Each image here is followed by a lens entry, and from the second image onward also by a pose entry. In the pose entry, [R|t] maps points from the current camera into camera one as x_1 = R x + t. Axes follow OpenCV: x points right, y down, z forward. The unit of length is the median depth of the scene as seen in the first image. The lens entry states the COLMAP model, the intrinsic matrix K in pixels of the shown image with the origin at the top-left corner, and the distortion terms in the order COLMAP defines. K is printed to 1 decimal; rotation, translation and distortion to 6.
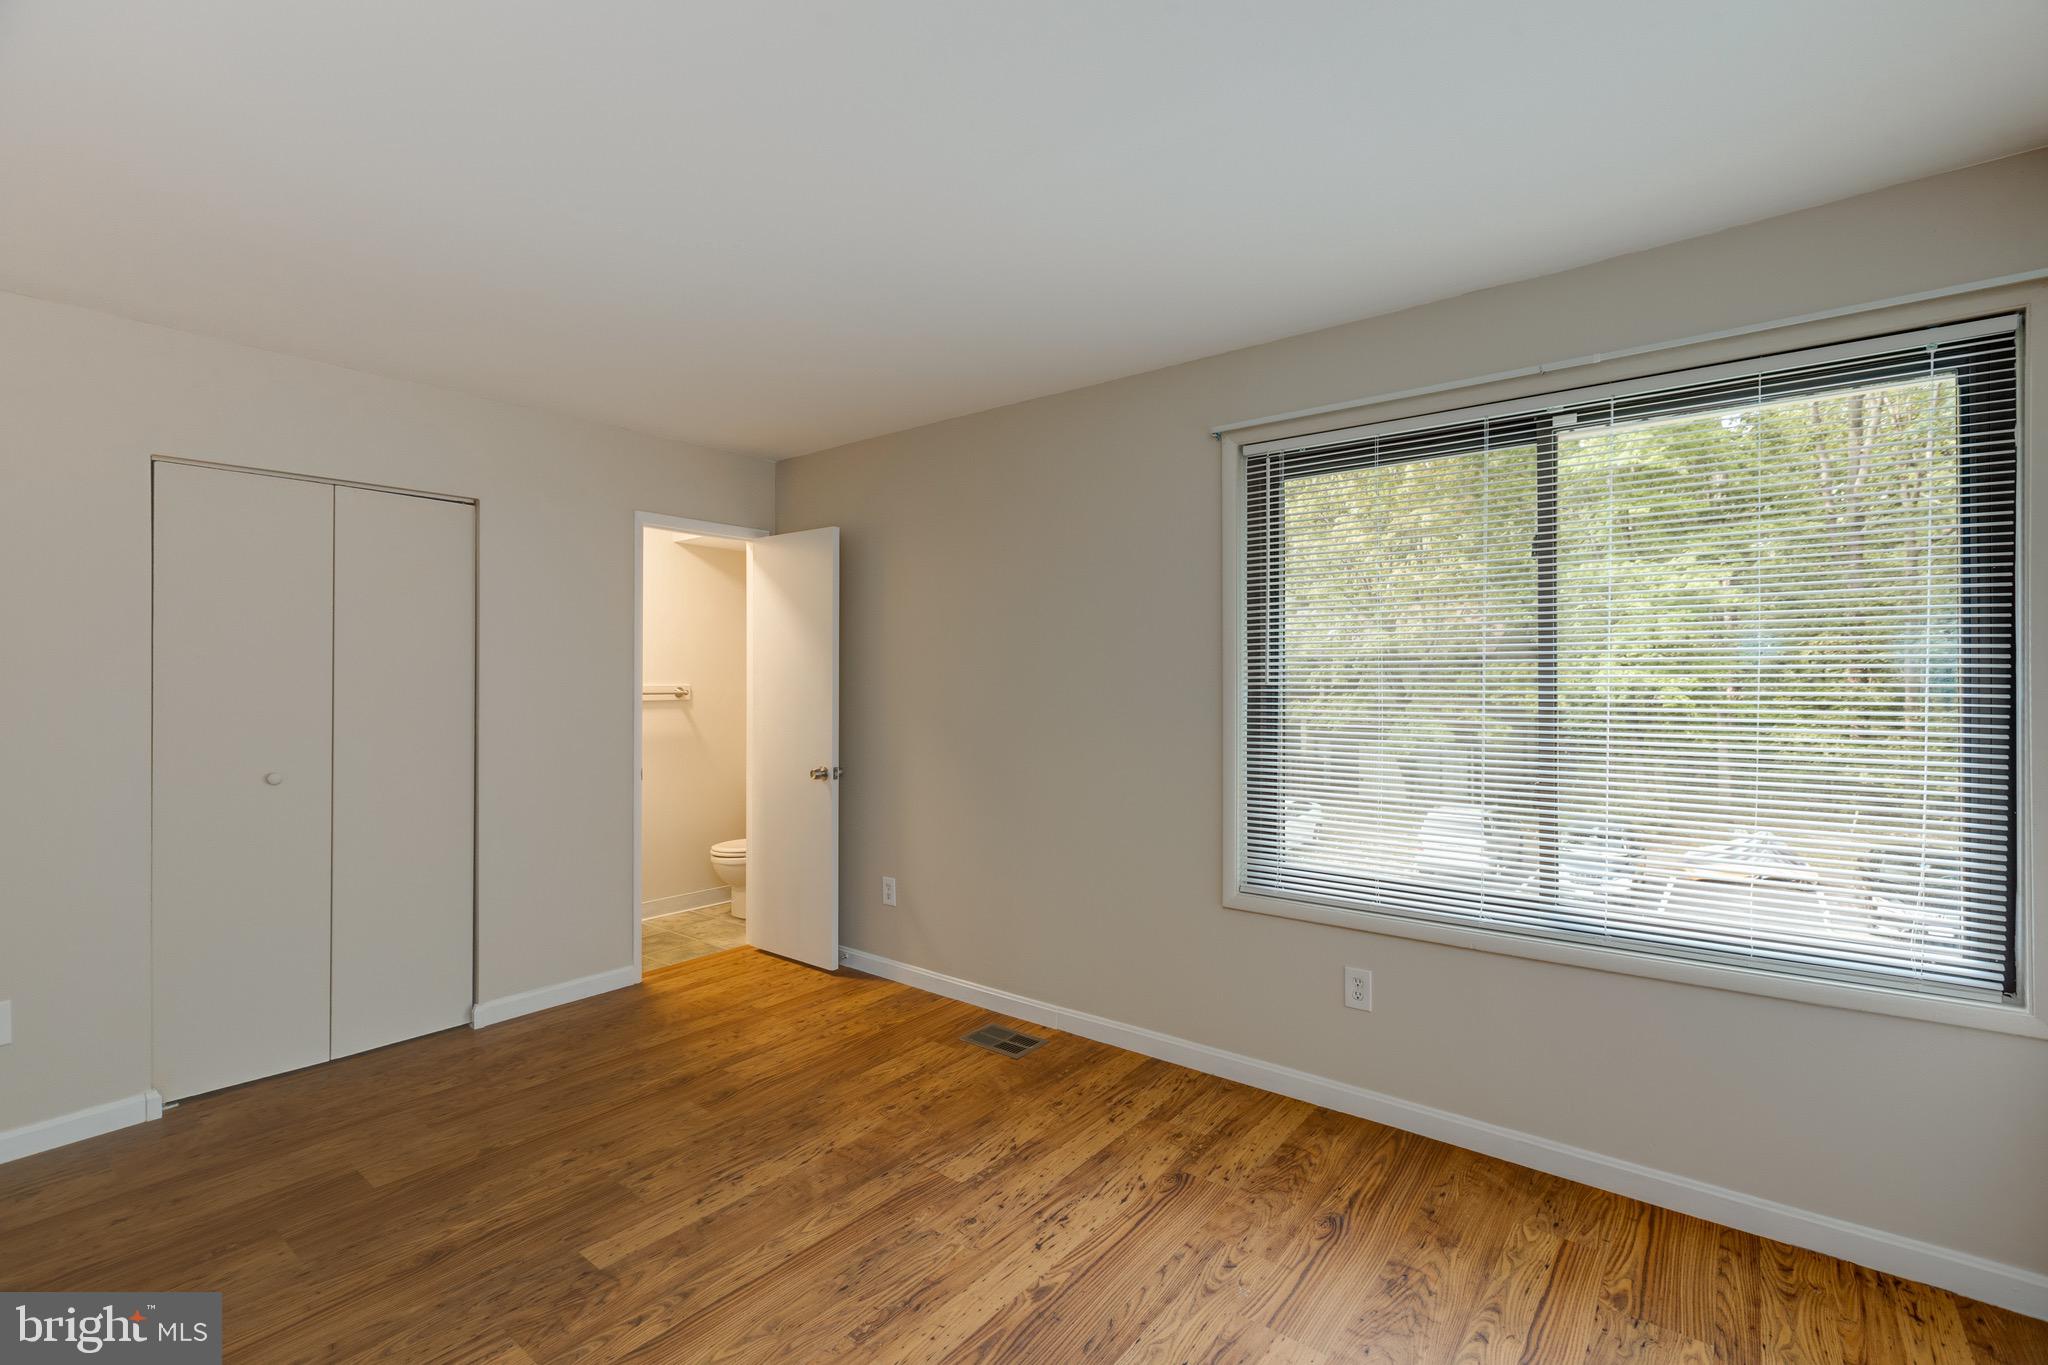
lens RADIAL K [[909.5, 0, 1029.5], [0, 909.5, 678.8], [0, 0, 1]] dist [0.003227, -0.001182]
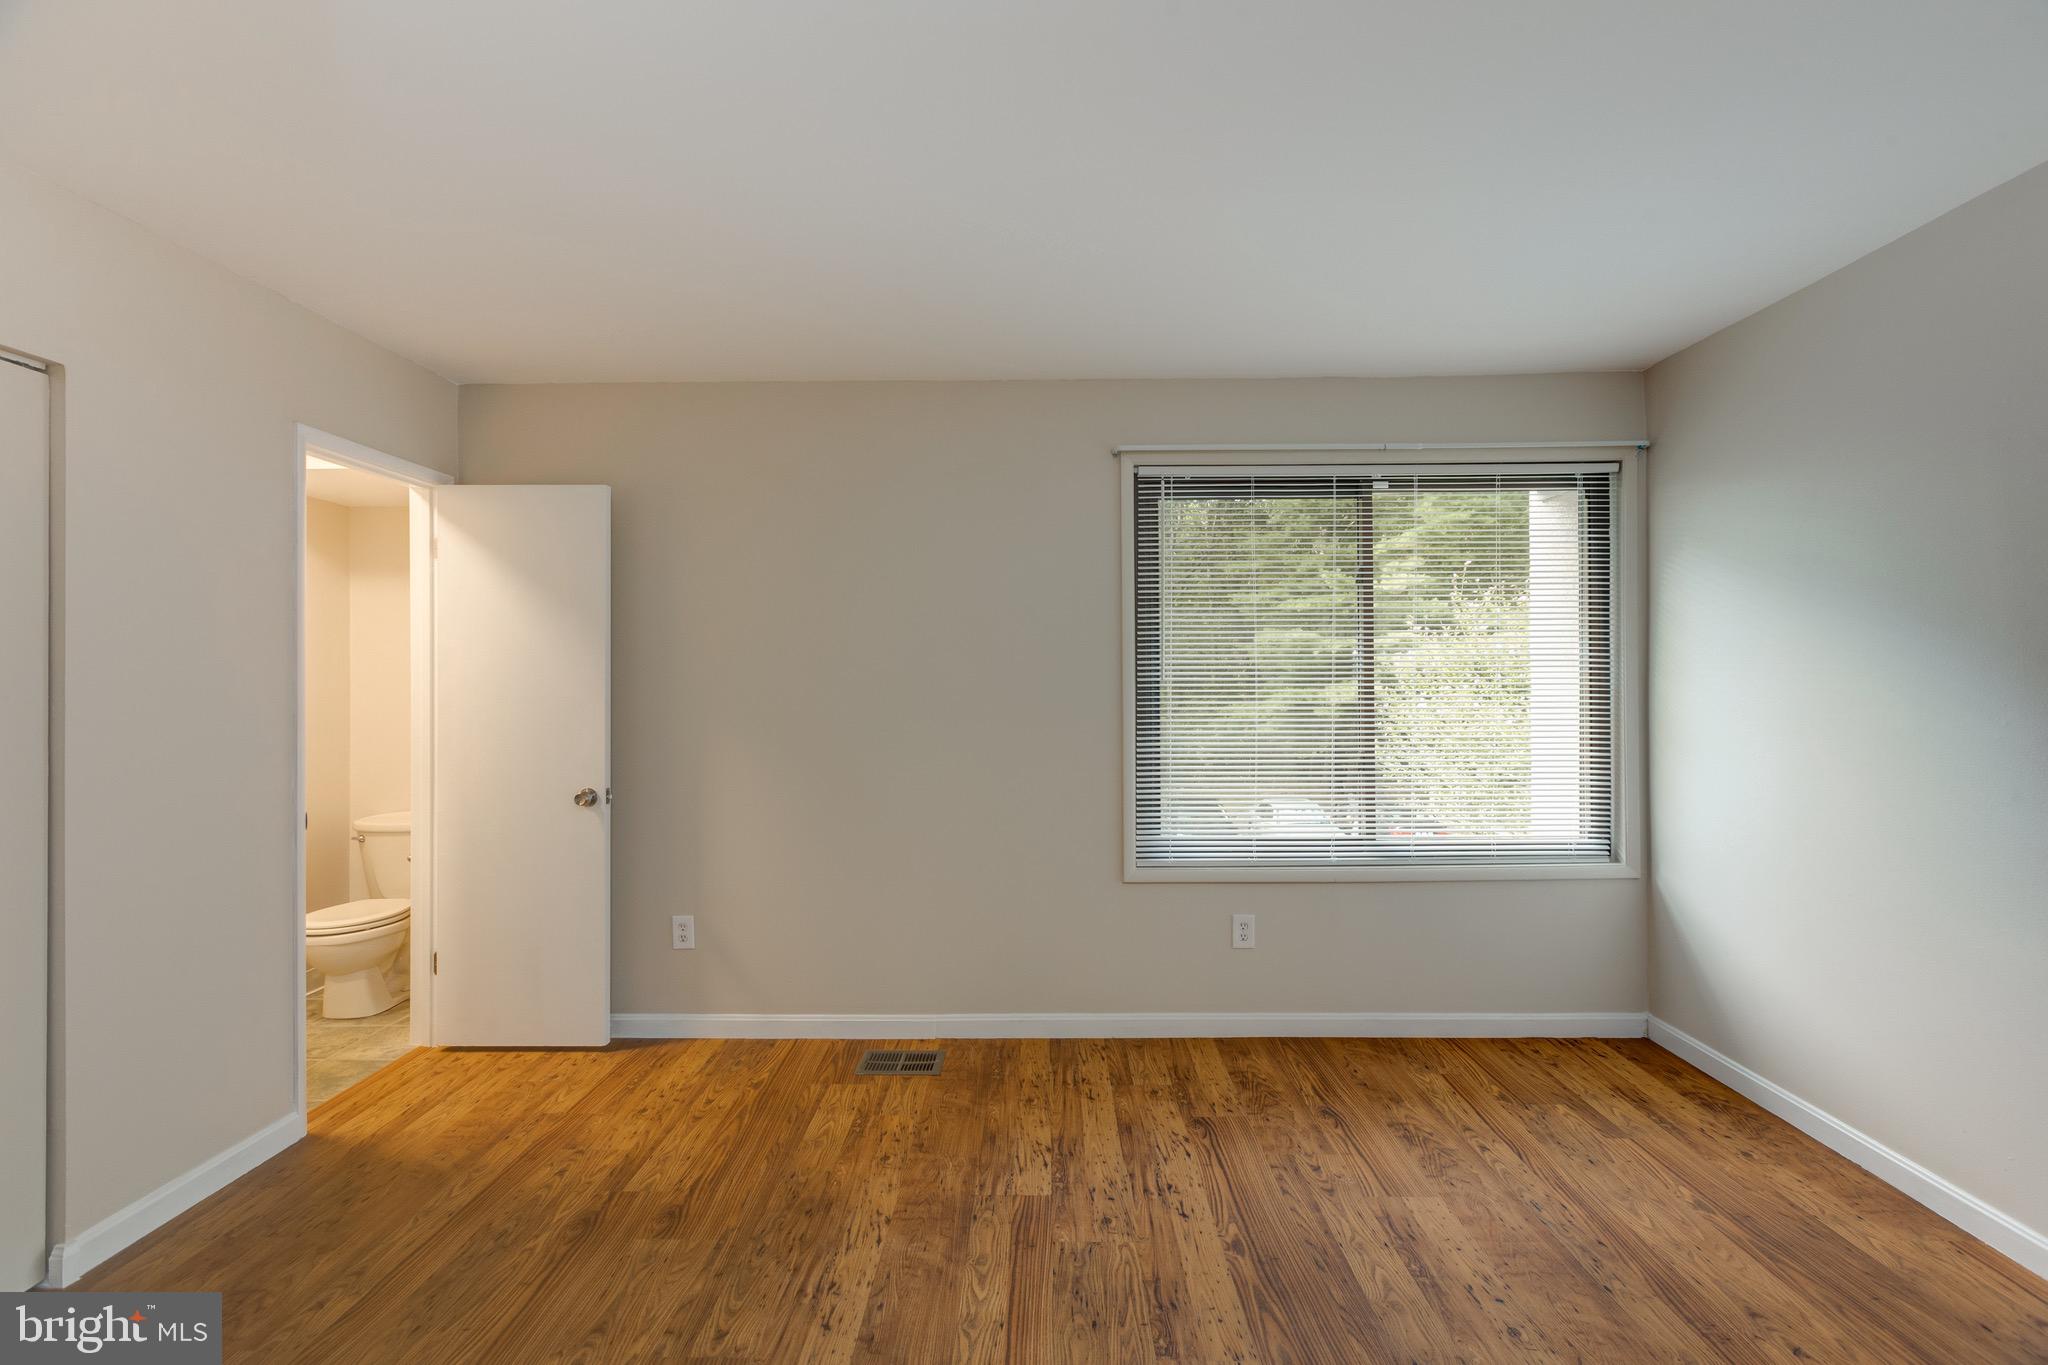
lens RADIAL K [[909.5, 0, 1029.5], [0, 909.5, 678.8], [0, 0, 1]] dist [0.003227, -0.001182]
pose [[0.791413, -0.002655, 0.611277, -0.579981], [0.003876, 0.999992, -0.000675, 0.005061], [-0.611270, 0.002904, 0.791417, 0.210003]]
